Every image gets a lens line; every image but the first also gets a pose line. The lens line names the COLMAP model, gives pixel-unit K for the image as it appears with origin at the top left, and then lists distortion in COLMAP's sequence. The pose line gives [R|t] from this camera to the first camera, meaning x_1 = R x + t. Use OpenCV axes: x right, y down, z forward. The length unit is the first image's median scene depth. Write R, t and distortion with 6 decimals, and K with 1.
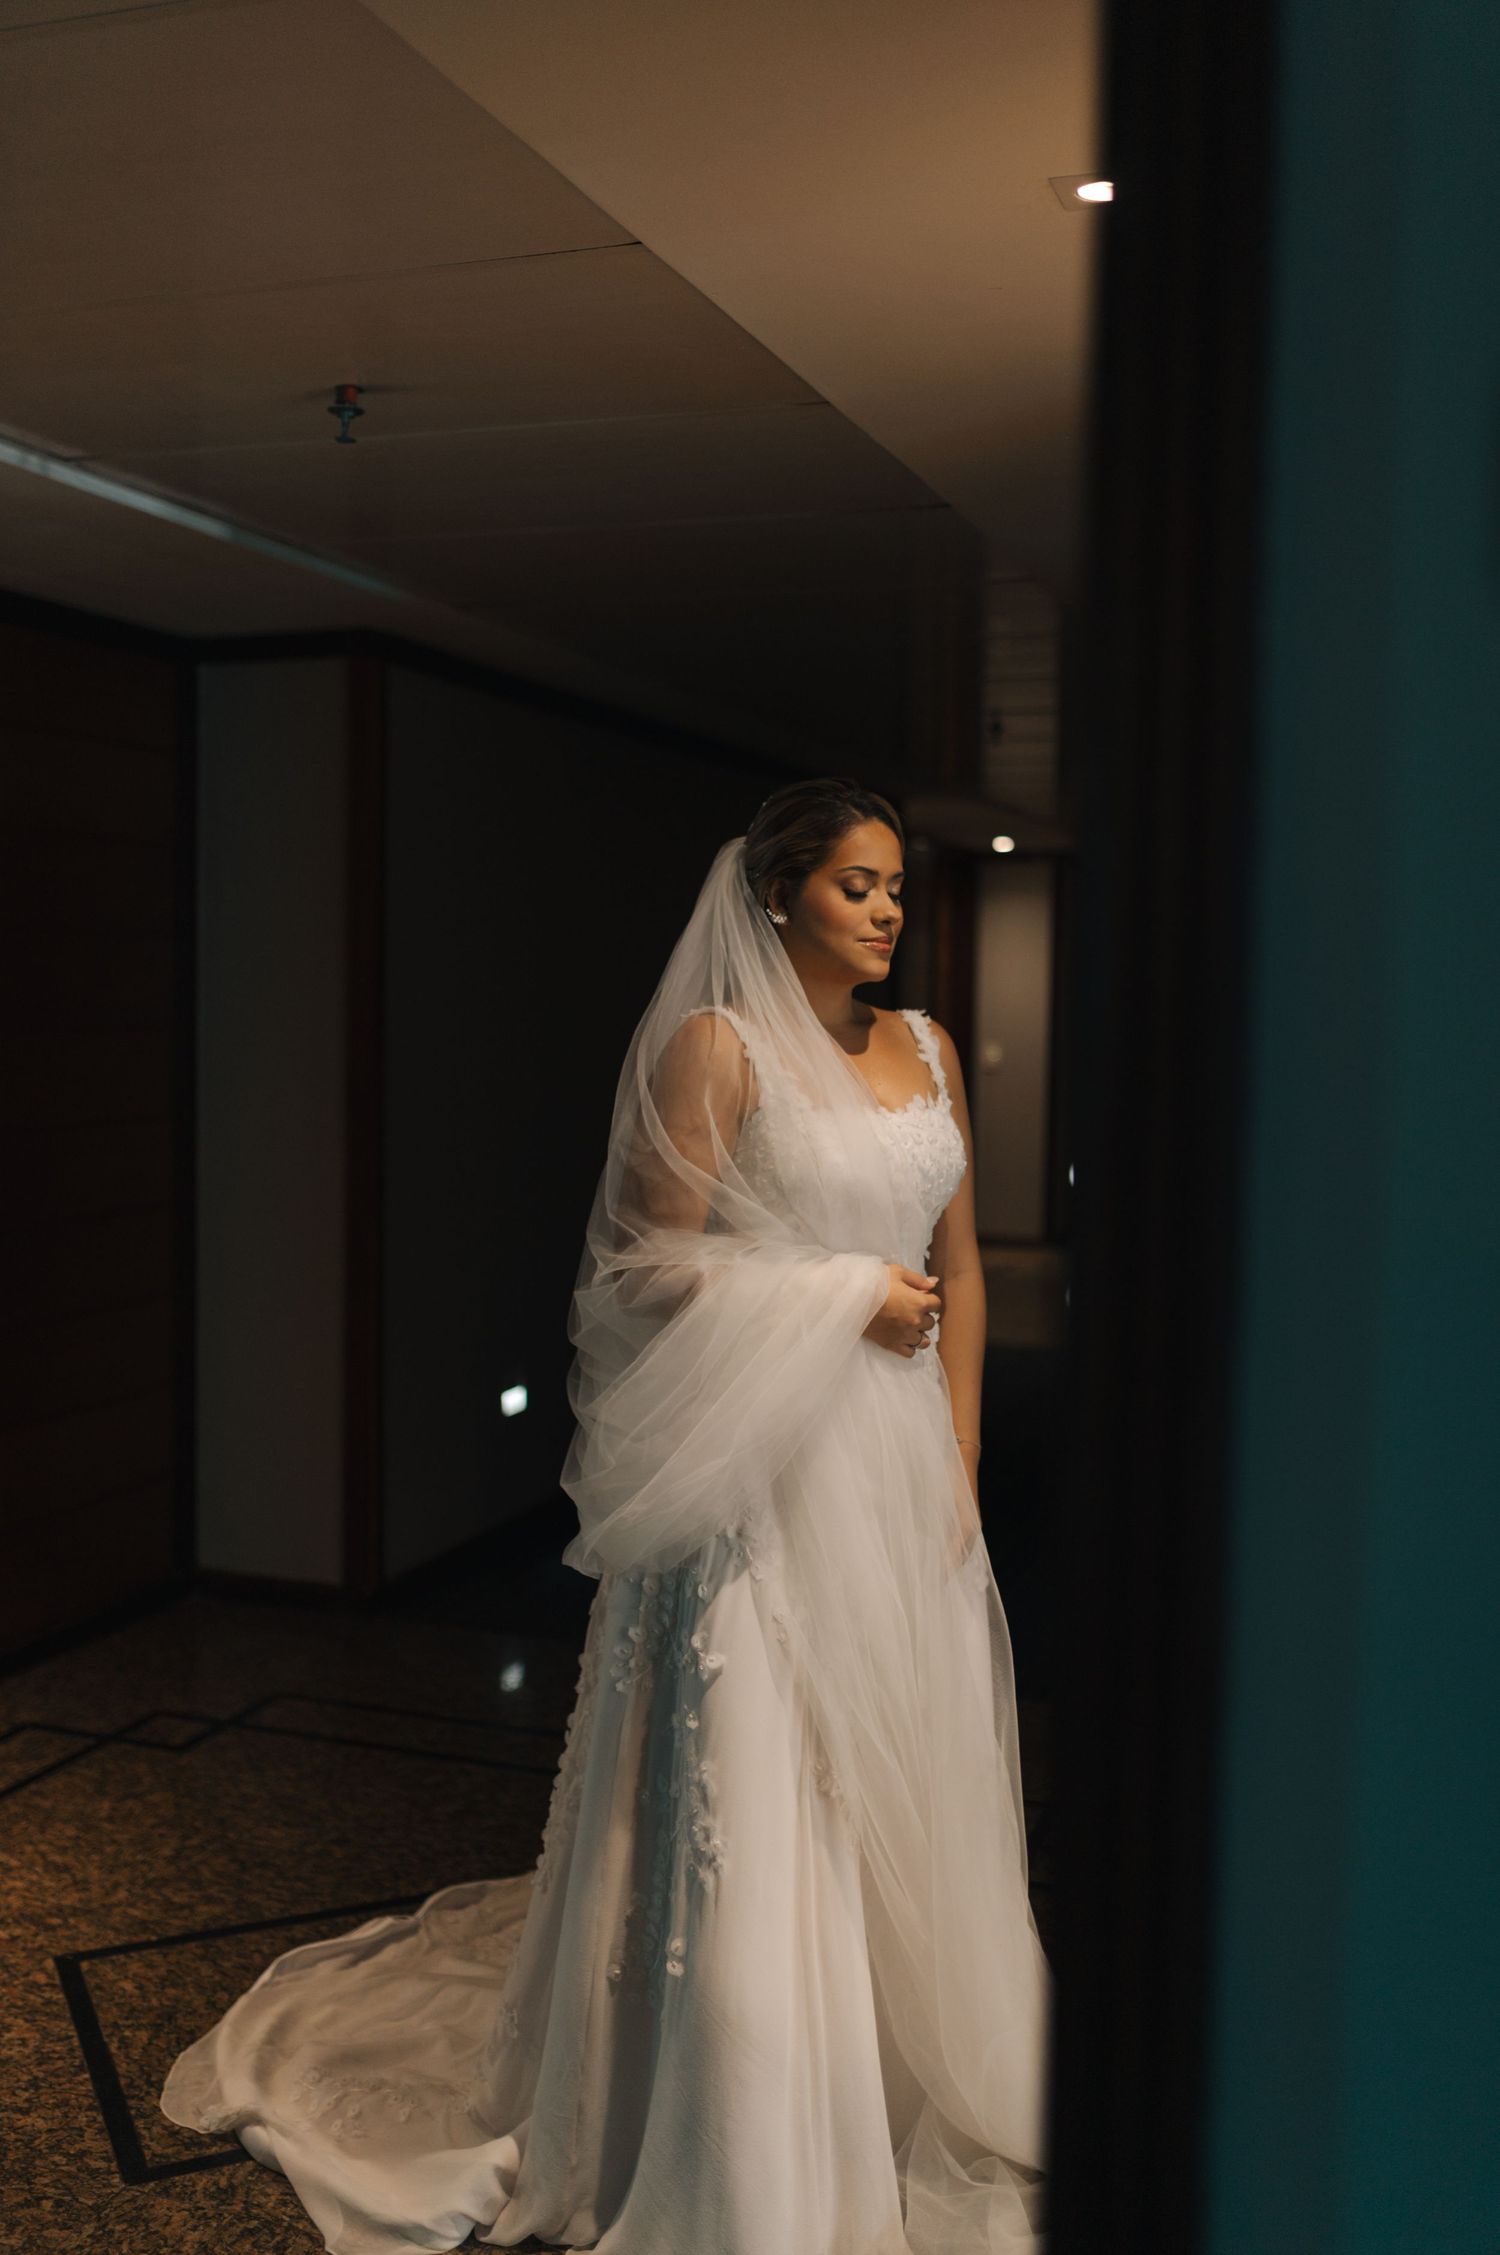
lens RADIAL K [[2105.0, 0, 750.0], [0, 2105.0, 1127.5], [0, 0, 1]] dist [-0.048180, 0.007730]
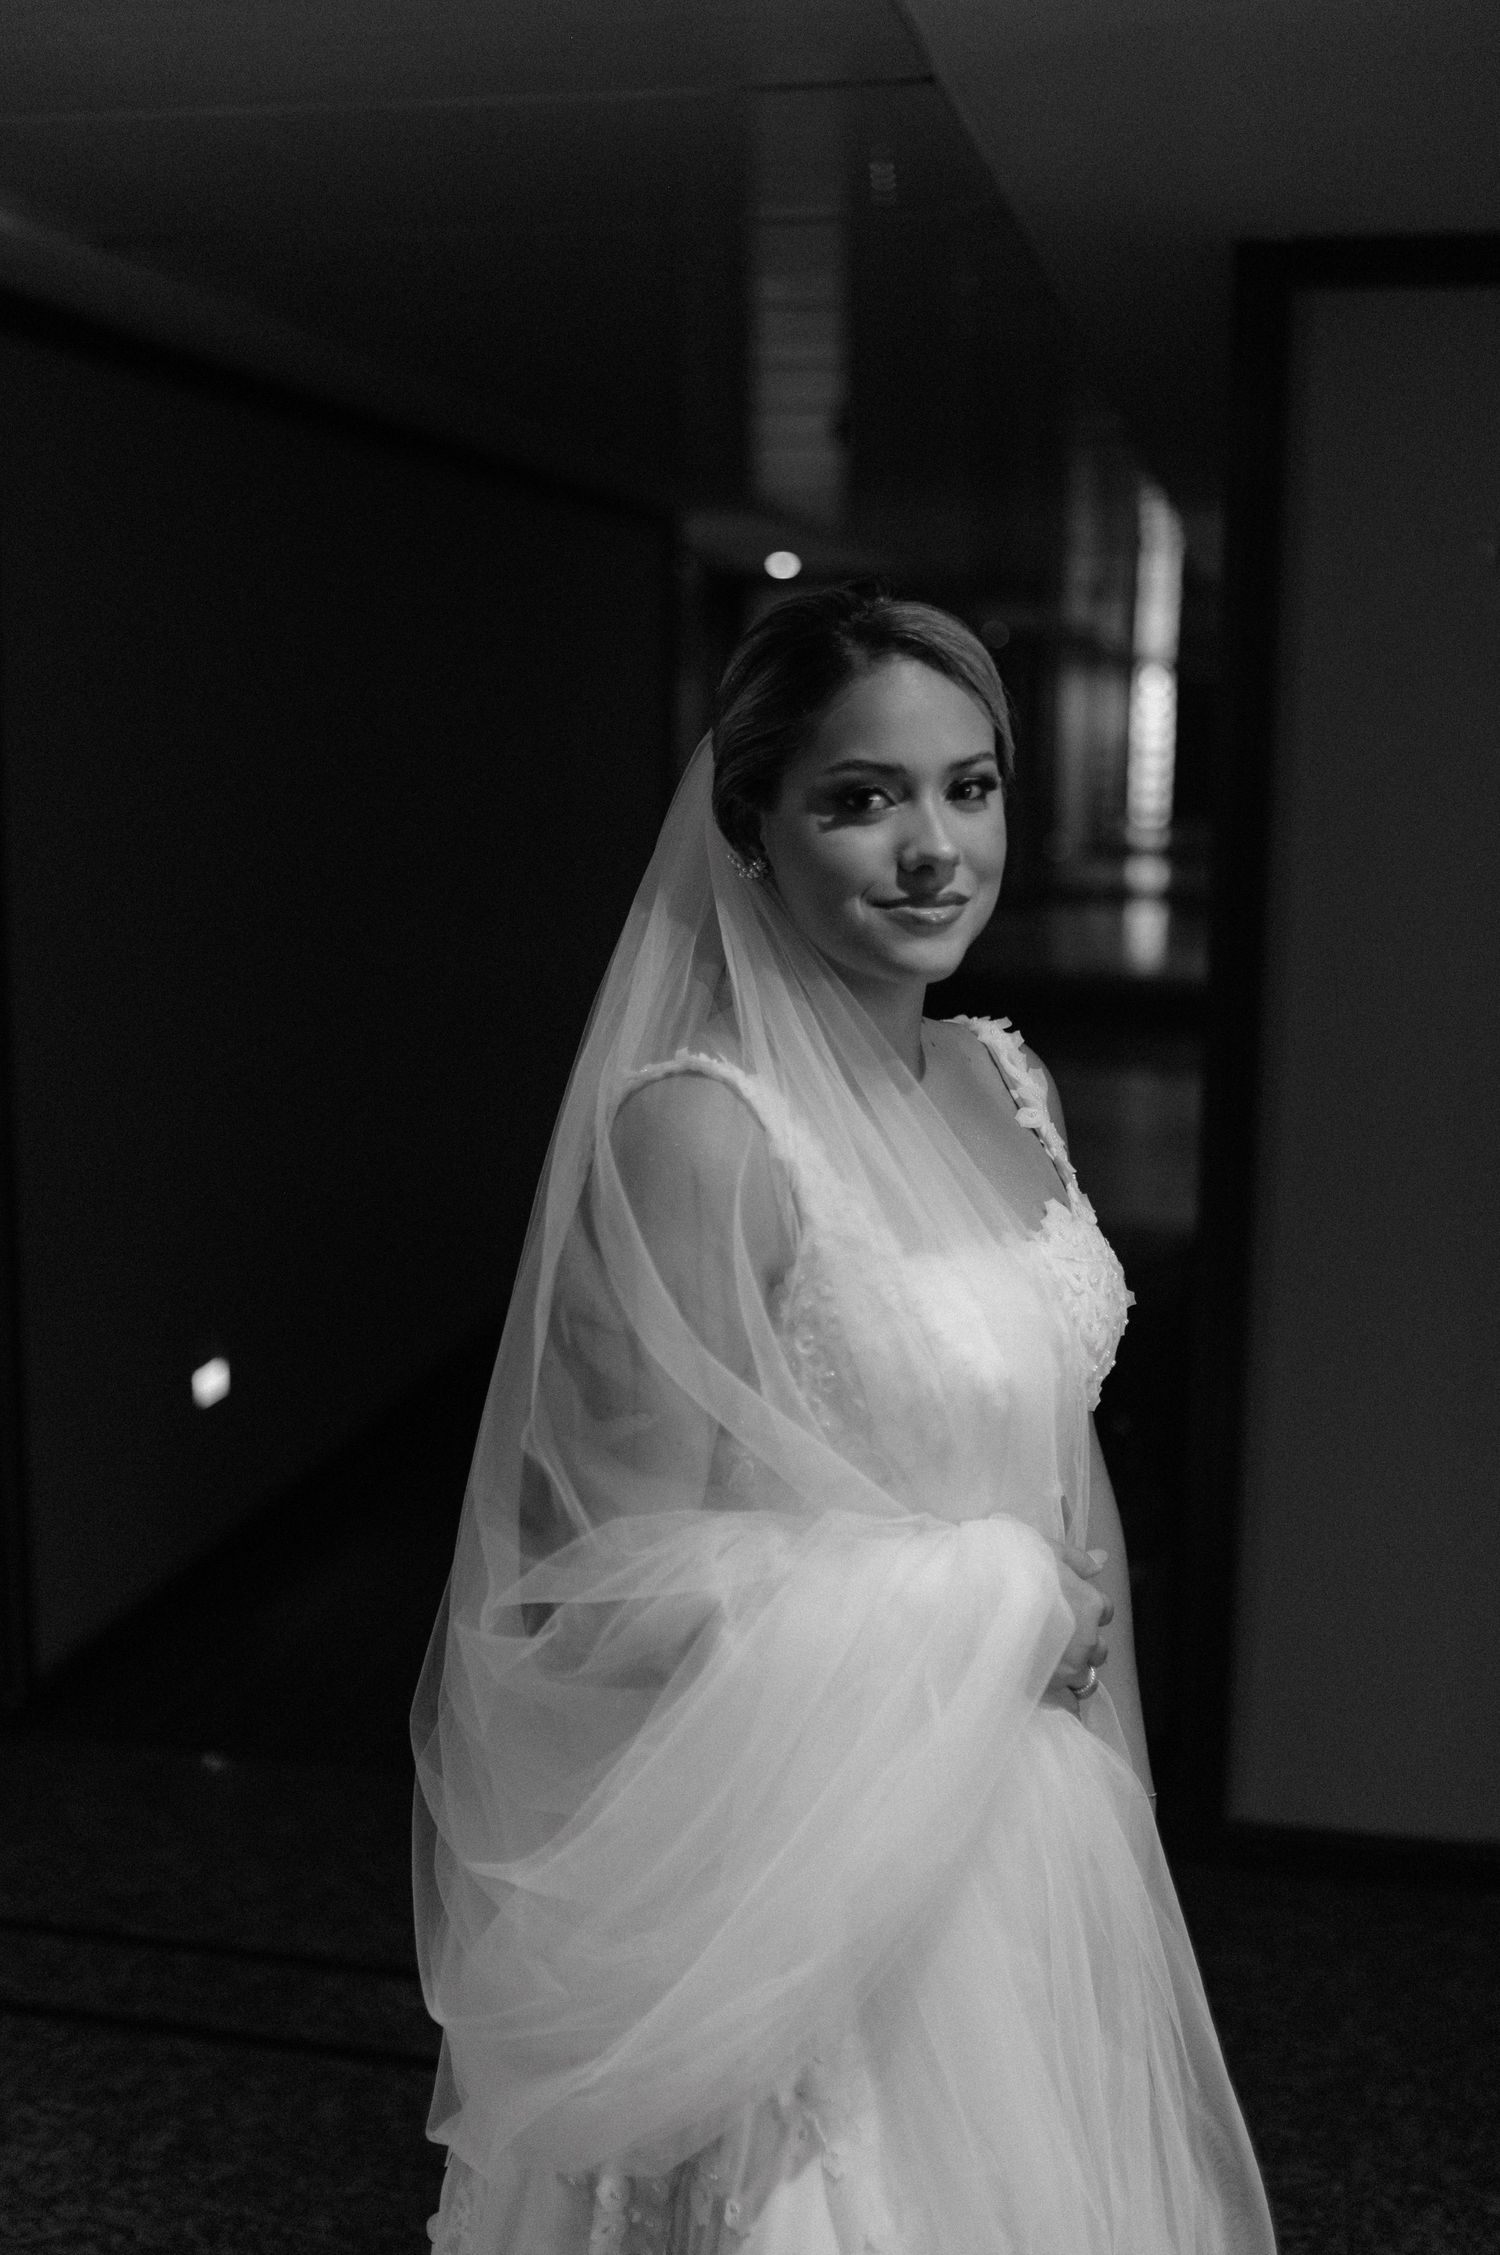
lens RADIAL K [[2242.2, 0, 750.0], [0, 2242.2, 1127.5], [0, 0, 1]] dist [0.094077, -0.006518]
pose [[0.988364, -0.044399, 0.145484, -0.053574], [0.037477, 0.998047, 0.049982, -0.042266], [-0.147419, -0.043948, 0.988097, 0.284350]]
